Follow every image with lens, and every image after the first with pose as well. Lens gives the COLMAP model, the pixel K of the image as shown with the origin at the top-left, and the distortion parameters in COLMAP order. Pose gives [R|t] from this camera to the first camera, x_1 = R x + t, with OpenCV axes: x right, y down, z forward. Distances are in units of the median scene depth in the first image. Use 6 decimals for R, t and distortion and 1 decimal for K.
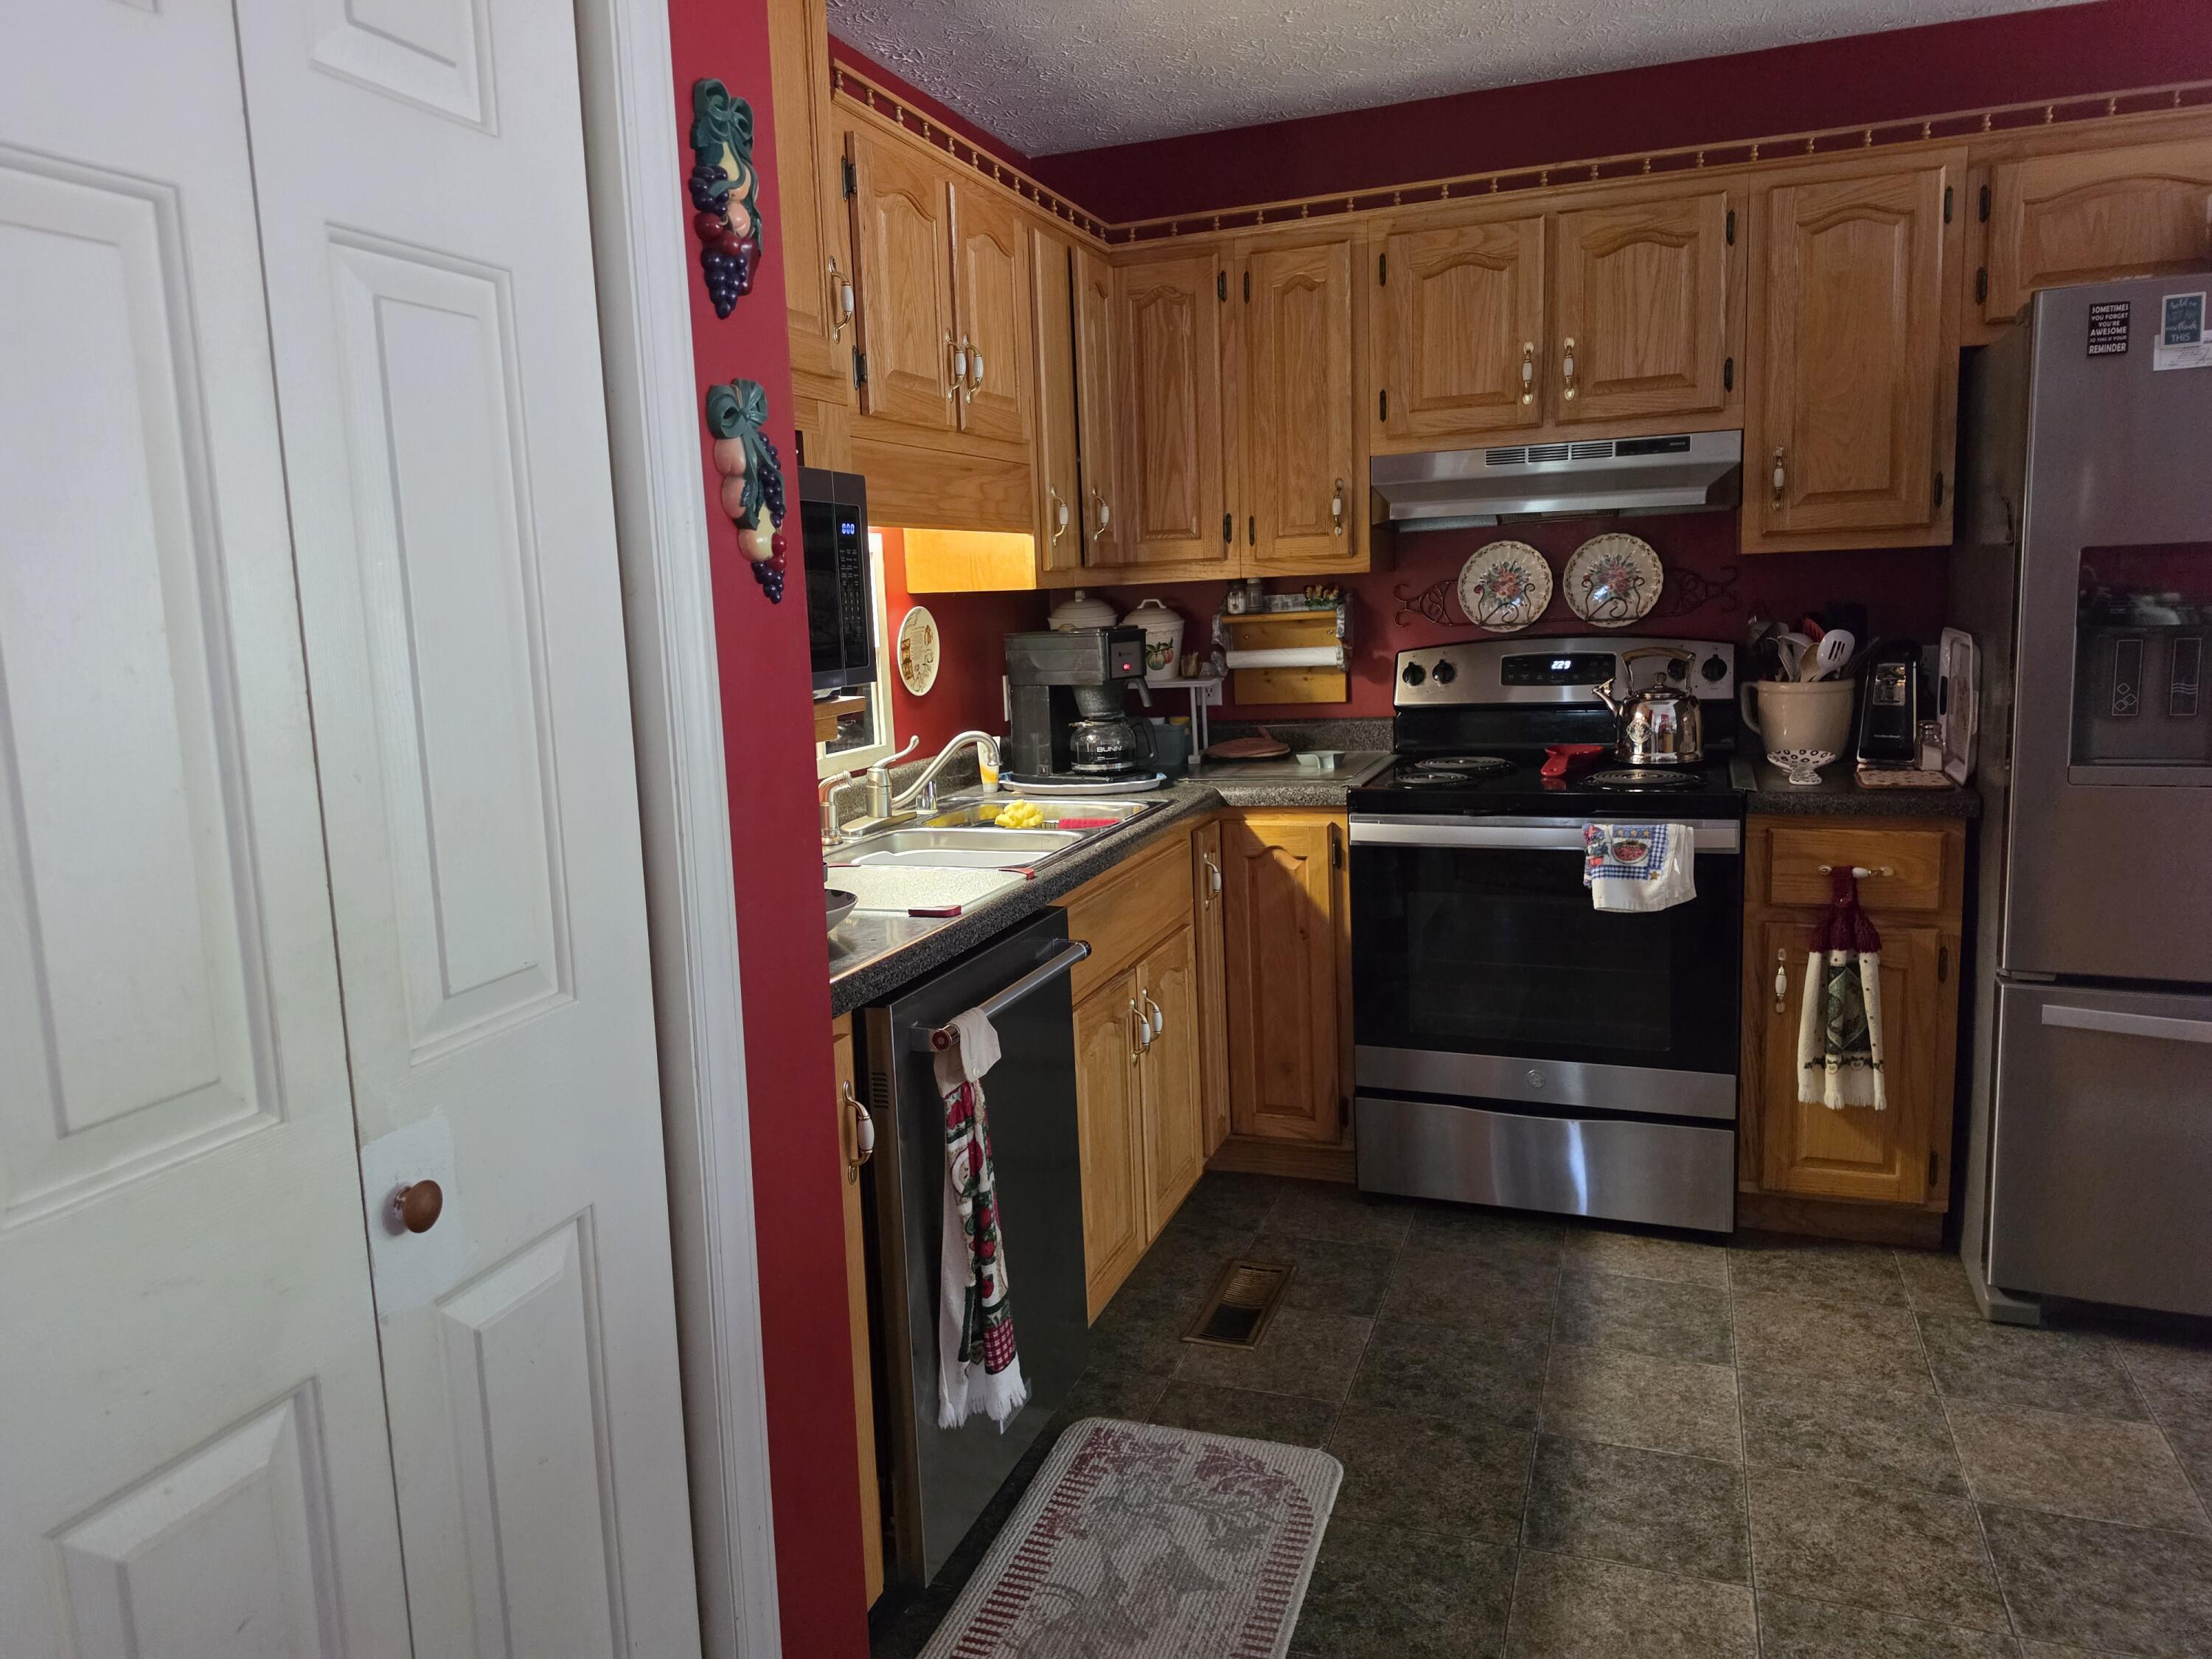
lens RADIAL K [[1516.3, 0, 1095.0], [0, 1516.3, 813.8], [0, 0, 1]] dist [0.070205, -0.083613]
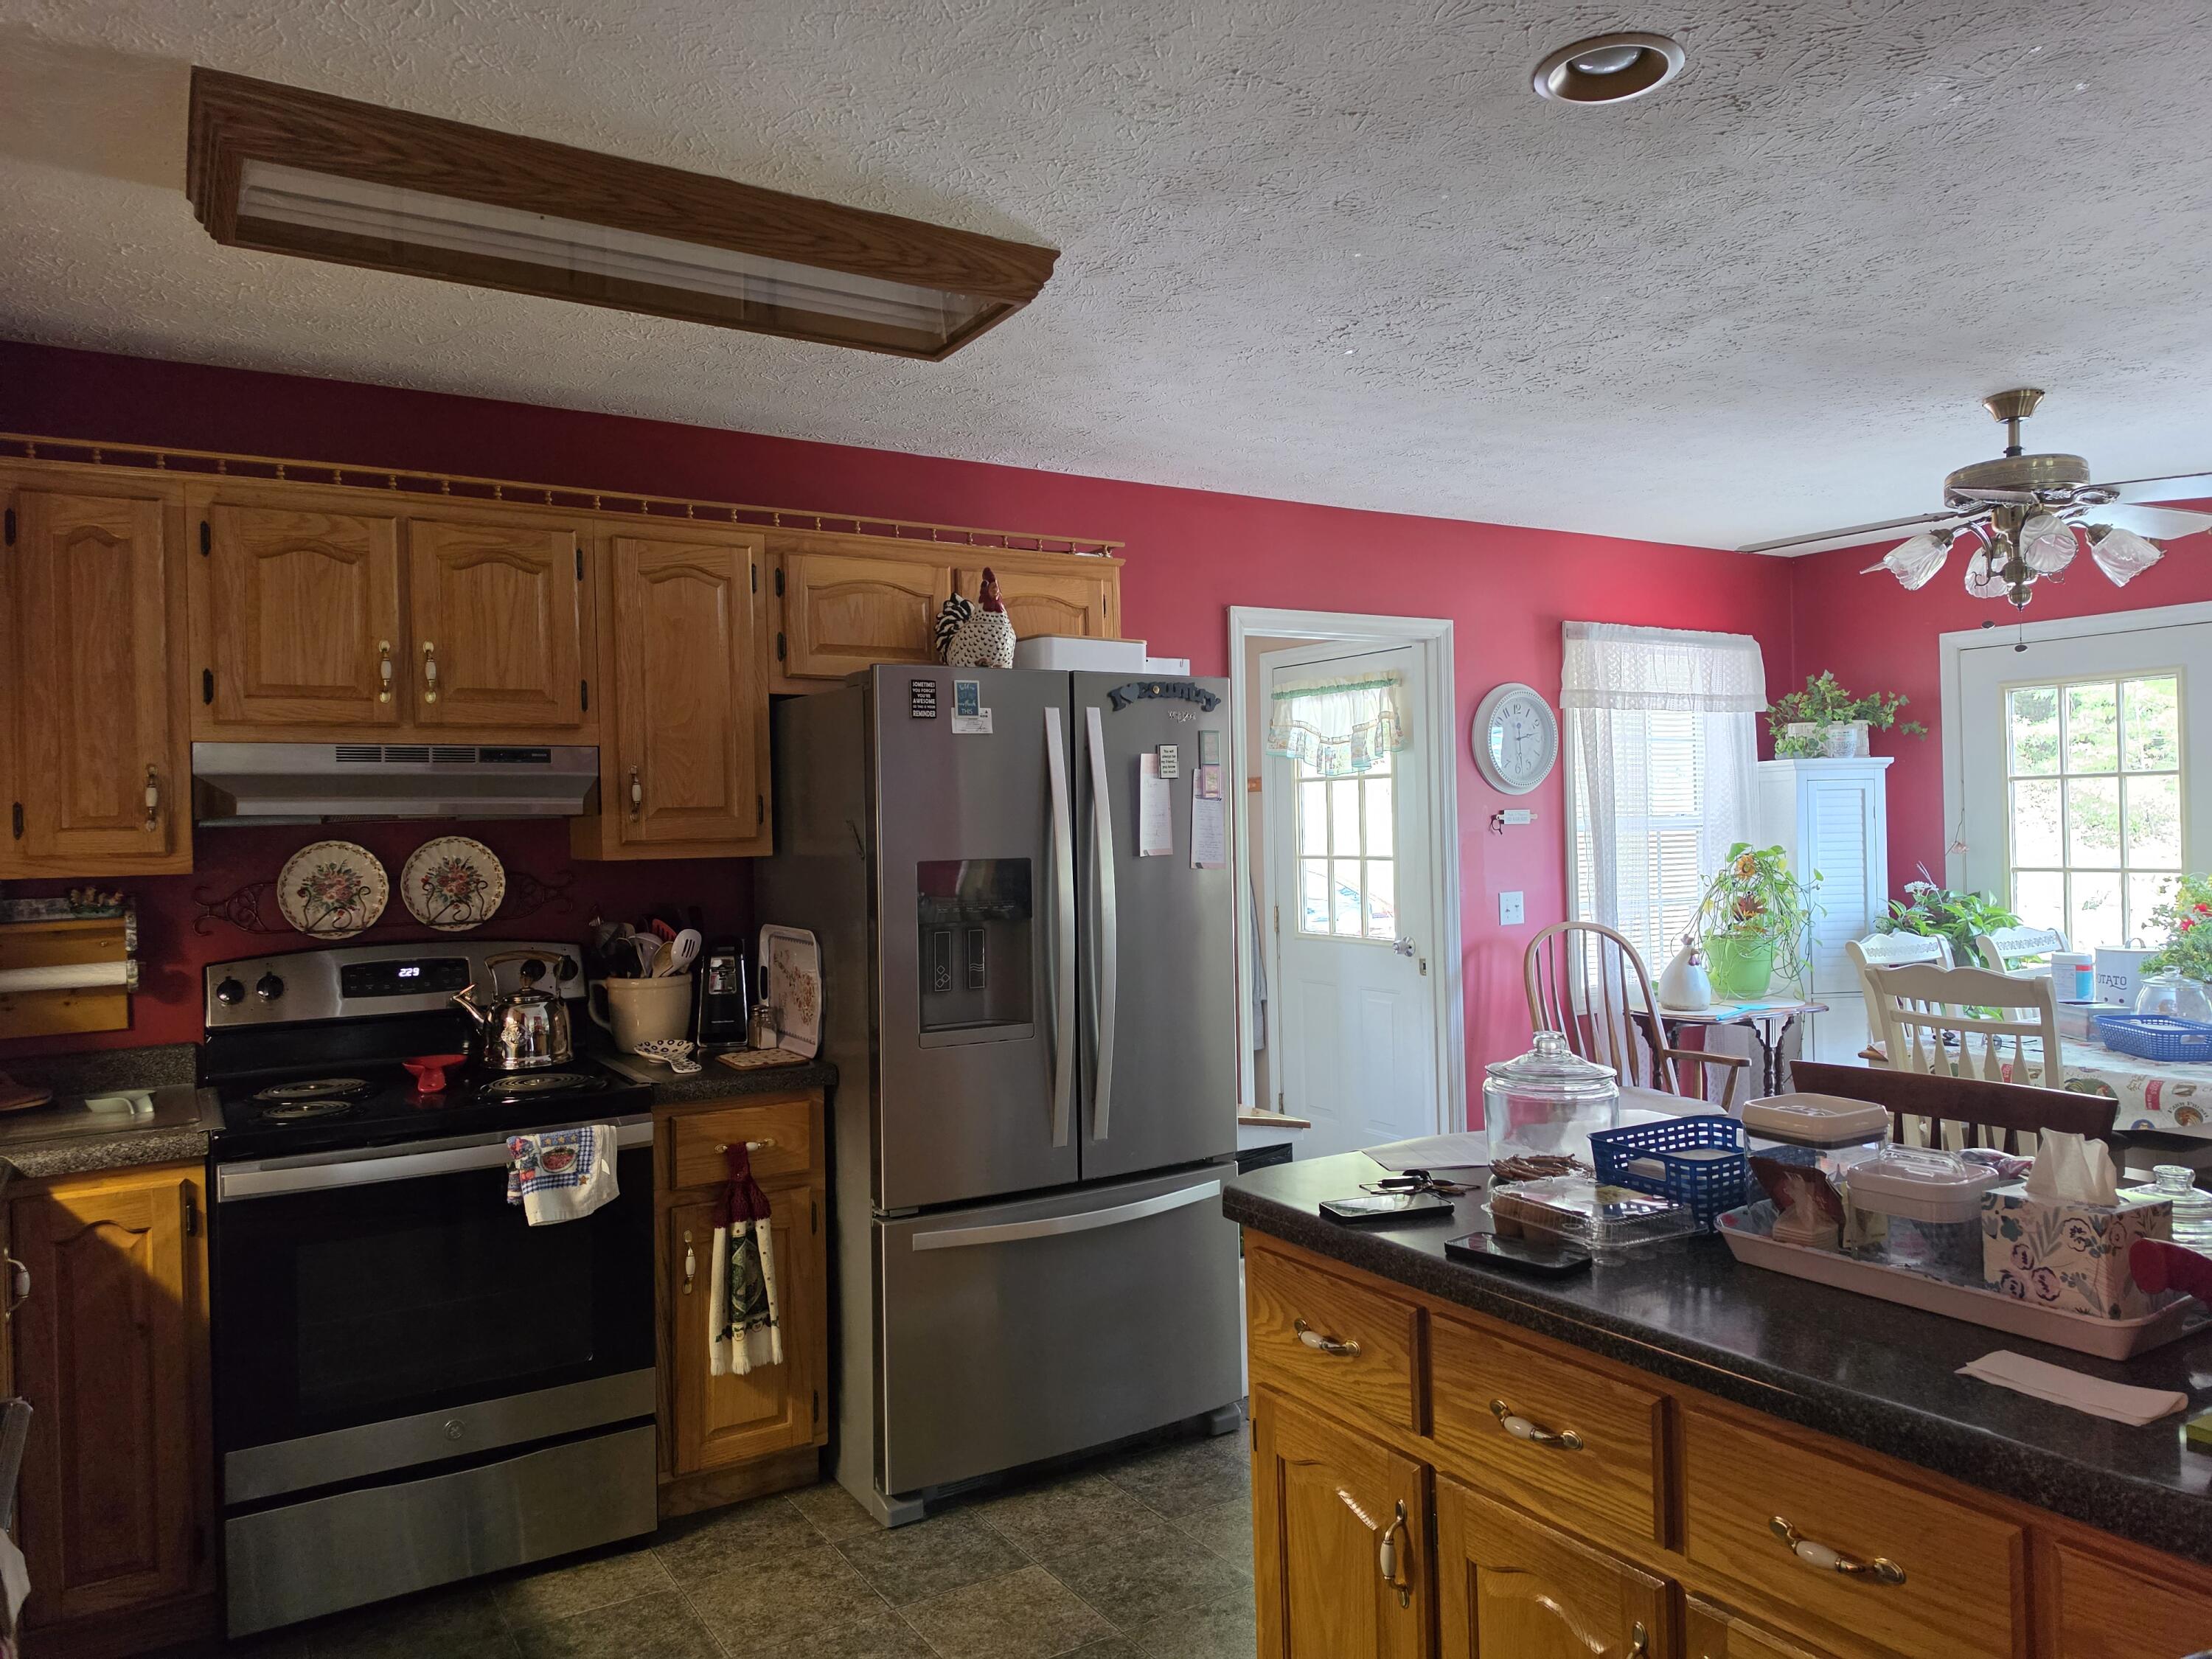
lens RADIAL K [[1516.3, 0, 1102.0], [0, 1516.3, 830.0], [0, 0, 1]] dist [0.070205, -0.083613]
pose [[0.612981, 0.024030, 0.789732, -0.205023], [0.113461, 0.986500, -0.118084, -0.026514], [-0.781908, 0.161987, 0.601980, 0.090064]]
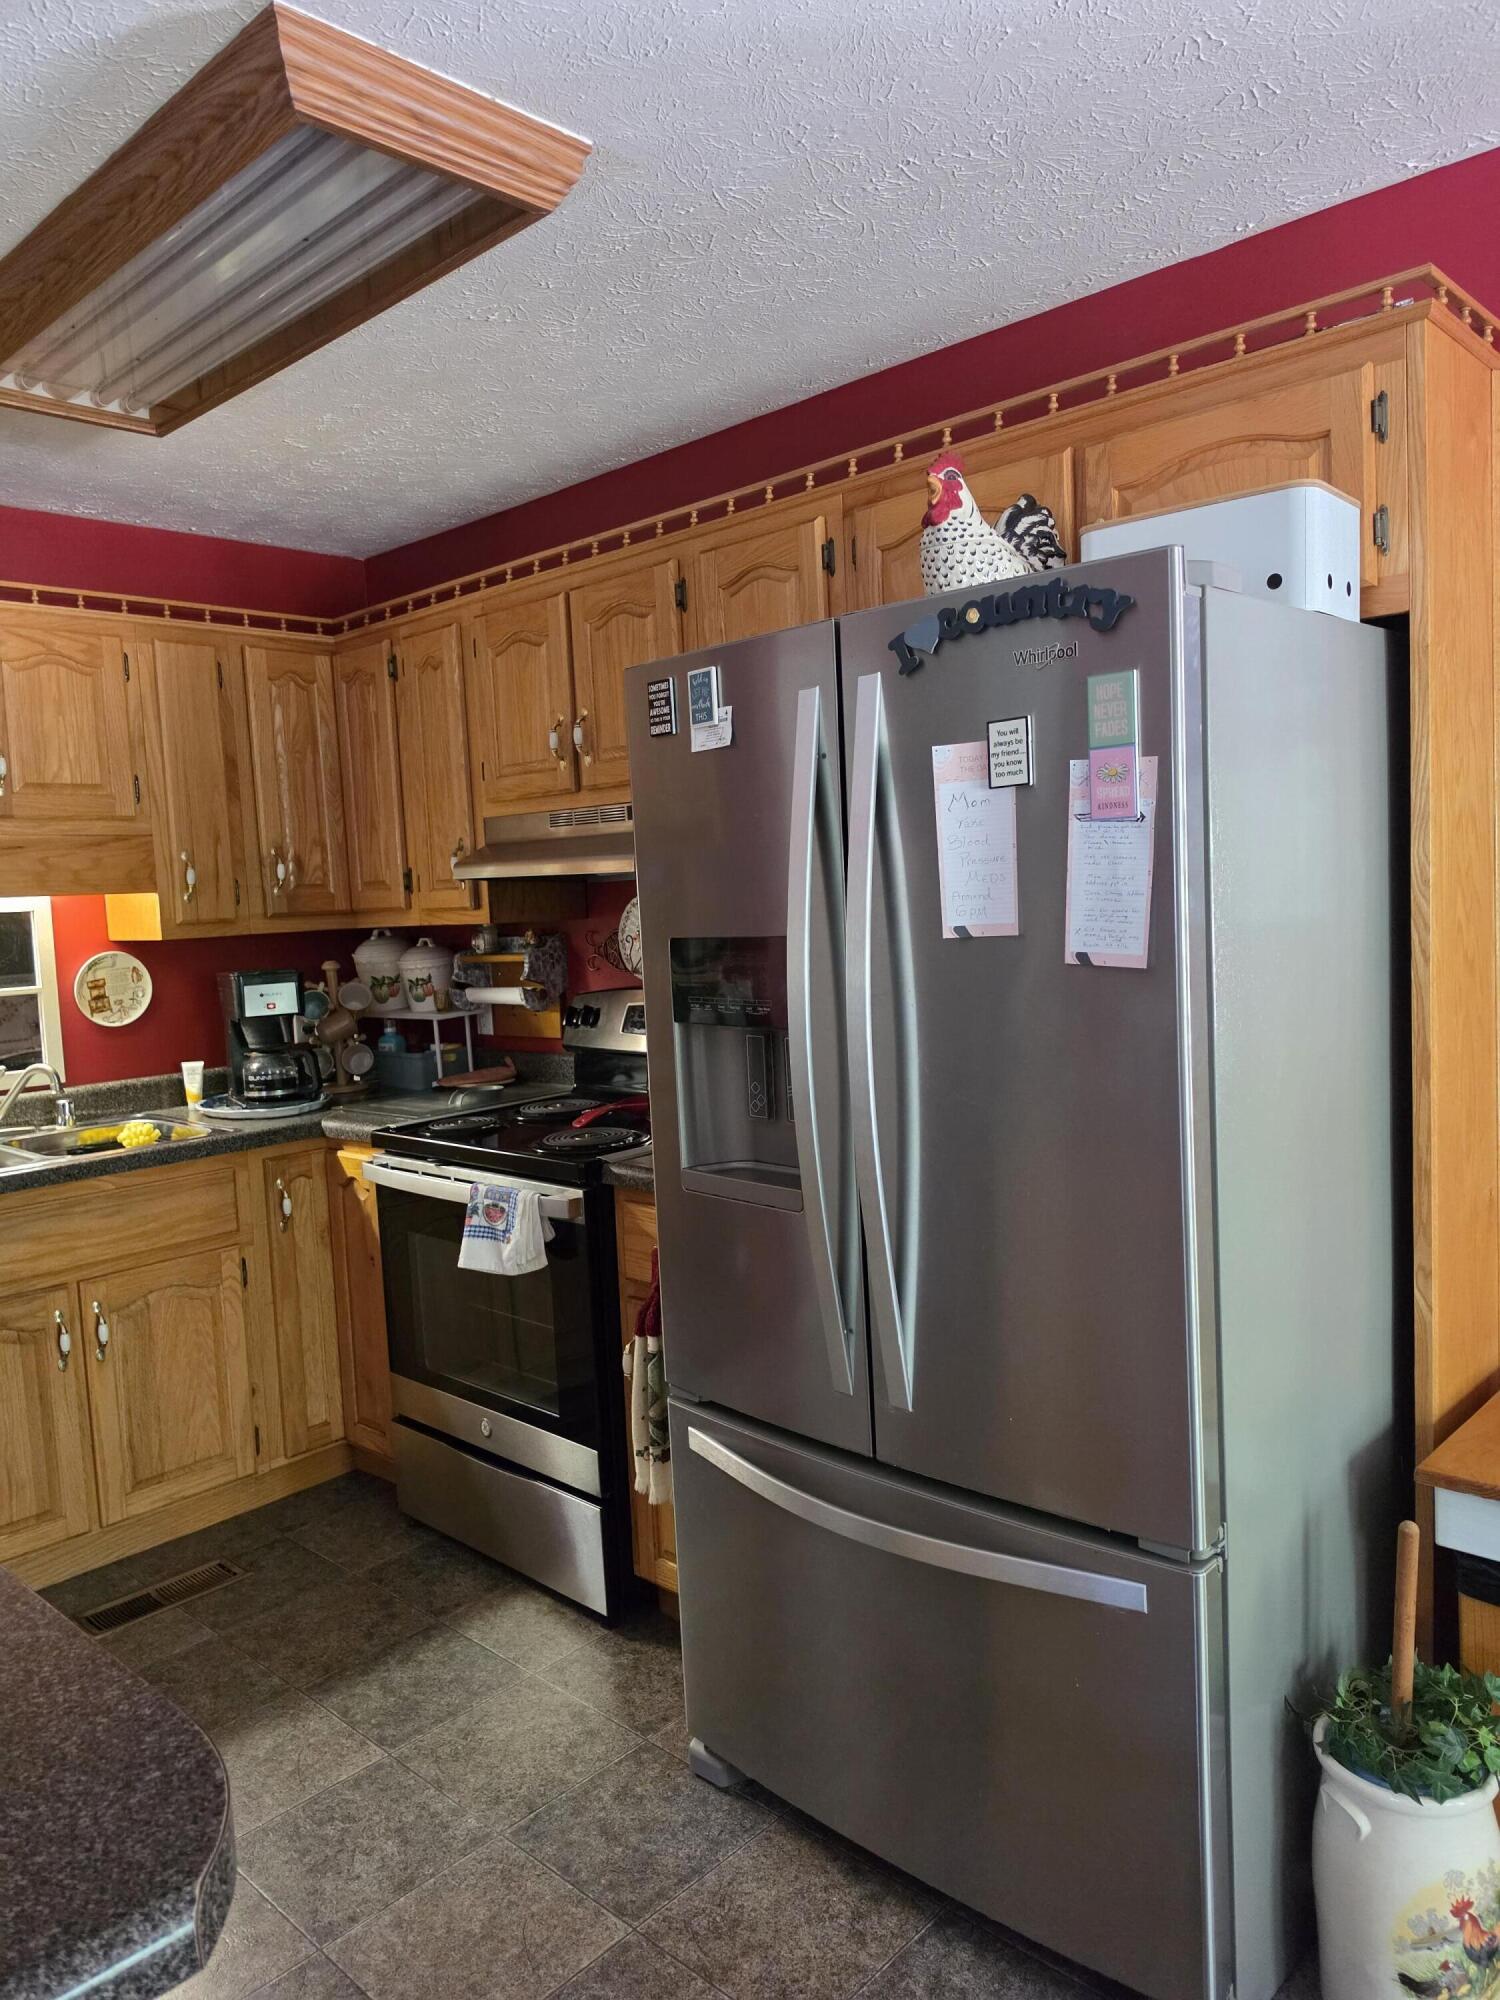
lens RADIAL K [[1371.0, 0, 745.0], [0, 1371.0, 1012.8], [0, 0, 1]] dist [0.070205, -0.083613]
pose [[0.921434, 0.032638, -0.387162, 0.795570], [-0.048718, 0.998307, -0.031790, -0.081856], [0.385469, 0.048154, 0.921463, 0.199114]]
